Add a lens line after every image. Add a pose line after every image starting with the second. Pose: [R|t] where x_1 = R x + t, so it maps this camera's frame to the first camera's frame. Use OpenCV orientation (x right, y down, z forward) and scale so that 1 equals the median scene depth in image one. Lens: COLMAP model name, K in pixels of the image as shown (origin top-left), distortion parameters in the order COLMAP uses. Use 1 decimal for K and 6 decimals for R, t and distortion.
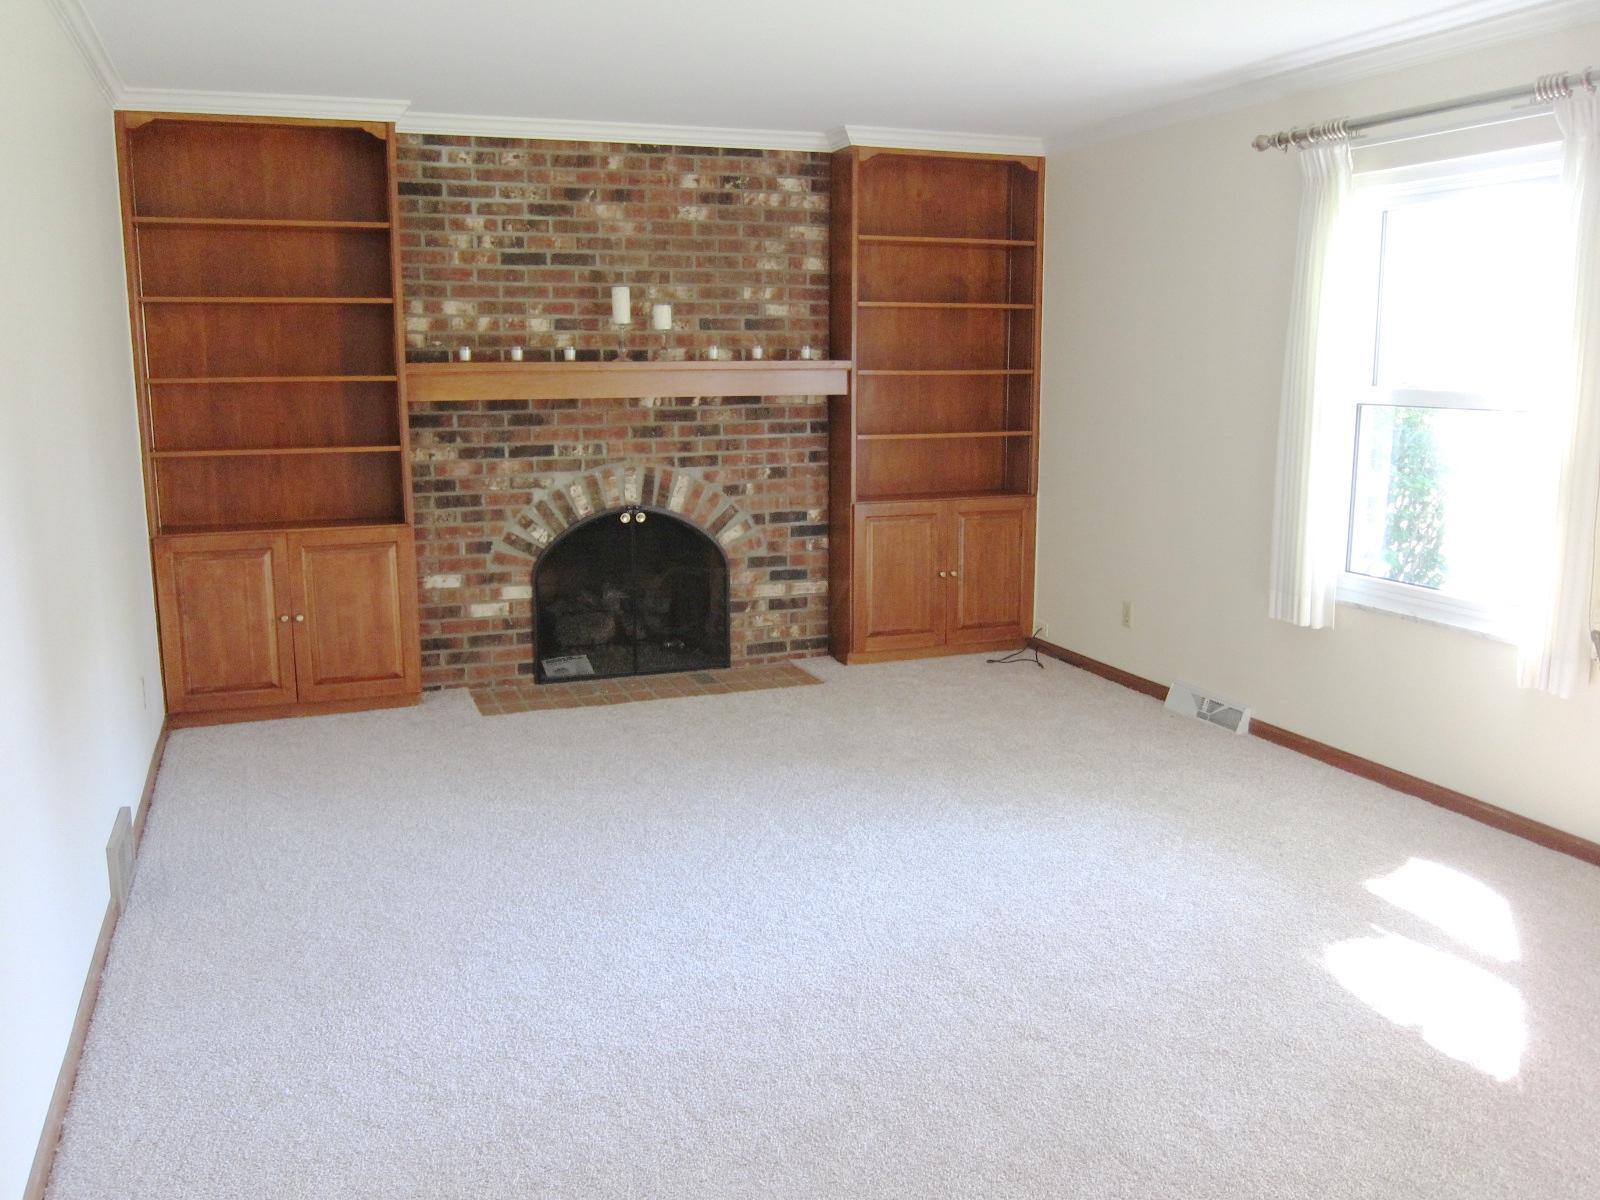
lens RADIAL K [[1329.7, 0, 800.0], [0, 1329.7, 600.0], [0, 0, 1]] dist [-0.066071, 0.011227]
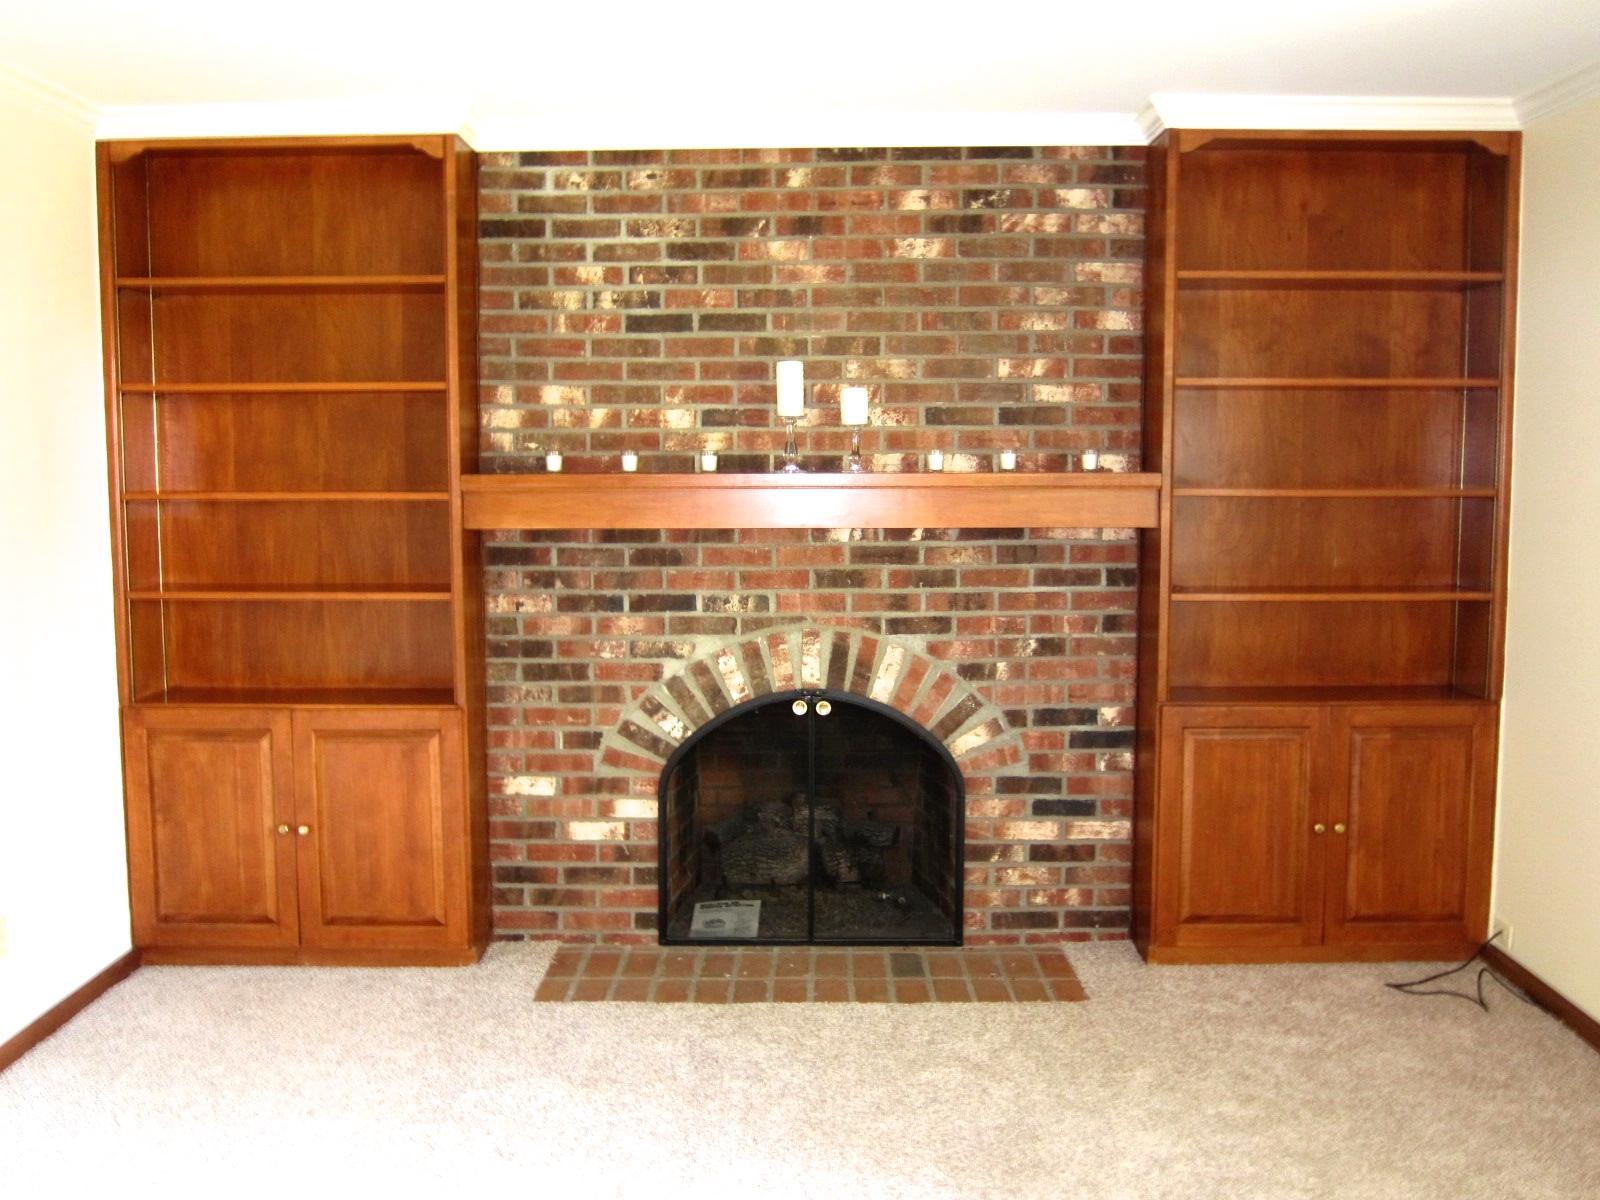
lens RADIAL K [[1489.3, 0, 800.0], [0, 1489.3, 600.0], [0, 0, 1]] dist [-0.065911, 0.007672]
pose [[0.929282, 0.035639, -0.367647, 0.140484], [-0.065575, 0.995441, -0.069255, -0.064789], [0.363503, 0.088466, 0.927383, 0.314007]]
